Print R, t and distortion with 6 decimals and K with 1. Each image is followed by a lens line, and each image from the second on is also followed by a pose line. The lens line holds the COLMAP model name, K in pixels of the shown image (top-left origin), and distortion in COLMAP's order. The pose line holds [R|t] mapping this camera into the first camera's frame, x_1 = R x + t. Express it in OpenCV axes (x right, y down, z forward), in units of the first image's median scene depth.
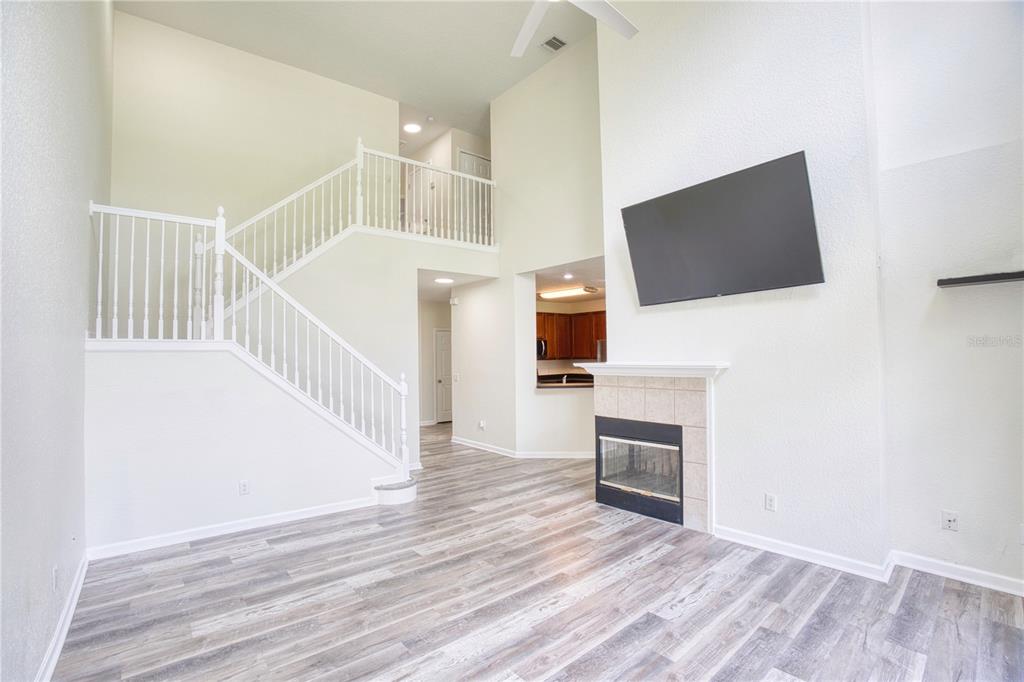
lens RADIAL K [[461.5, 0, 509.2], [0, 461.5, 335.5], [0, 0, 1]] dist [-0.122420, 0.030958]
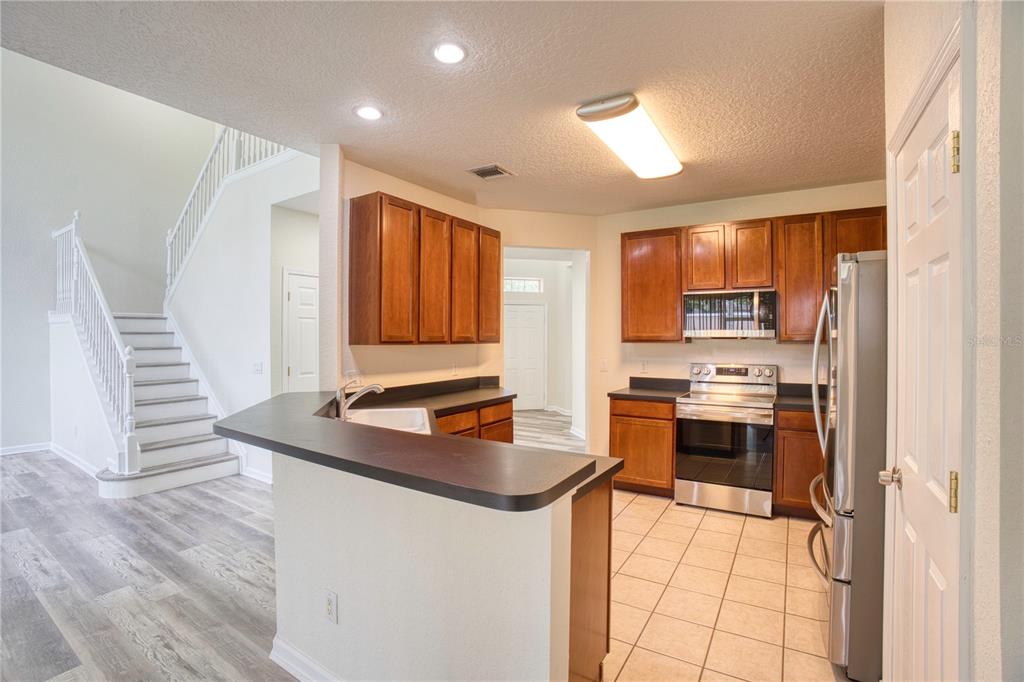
lens RADIAL K [[461.5, 0, 509.2], [0, 461.5, 335.5], [0, 0, 1]] dist [-0.122420, 0.030958]
pose [[0.319228, 0.010912, -0.947615, 0.659485], [0.028386, 0.999375, 0.021070, 0.060117], [0.947253, -0.033625, 0.318718, 1.288542]]
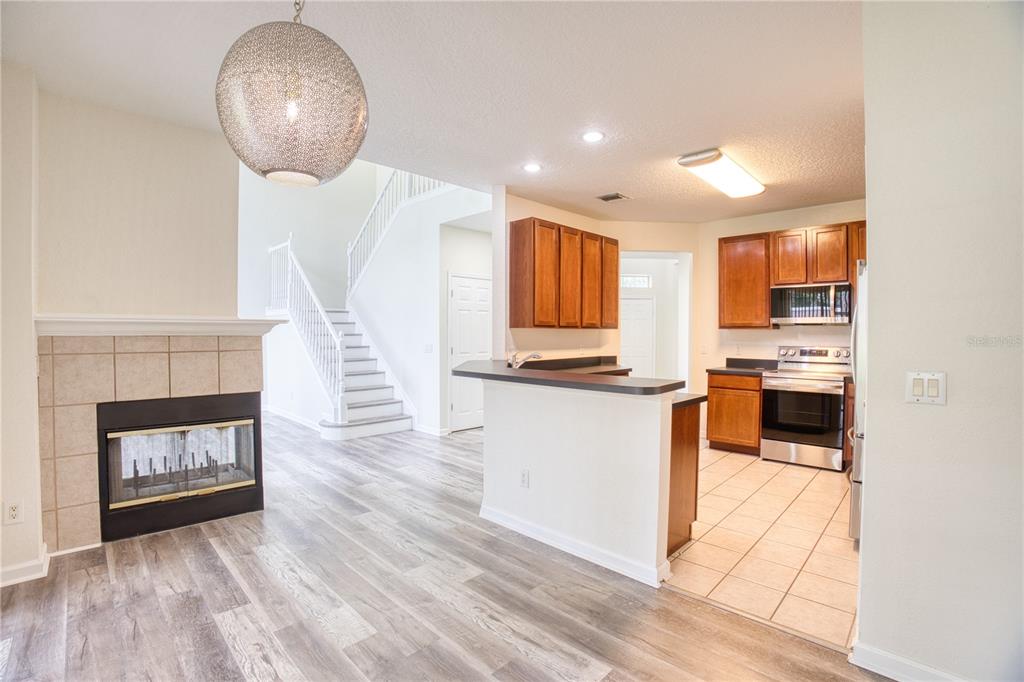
lens RADIAL K [[463.4, 0, 512.0], [0, 463.4, 341.0], [0, 0, 1]] dist [-0.130466, 0.032225]
pose [[0.106441, 0.032605, -0.993784, 0.867725], [0.032150, 0.998827, 0.036214, 0.072454], [0.993799, -0.035805, 0.105268, 1.192434]]
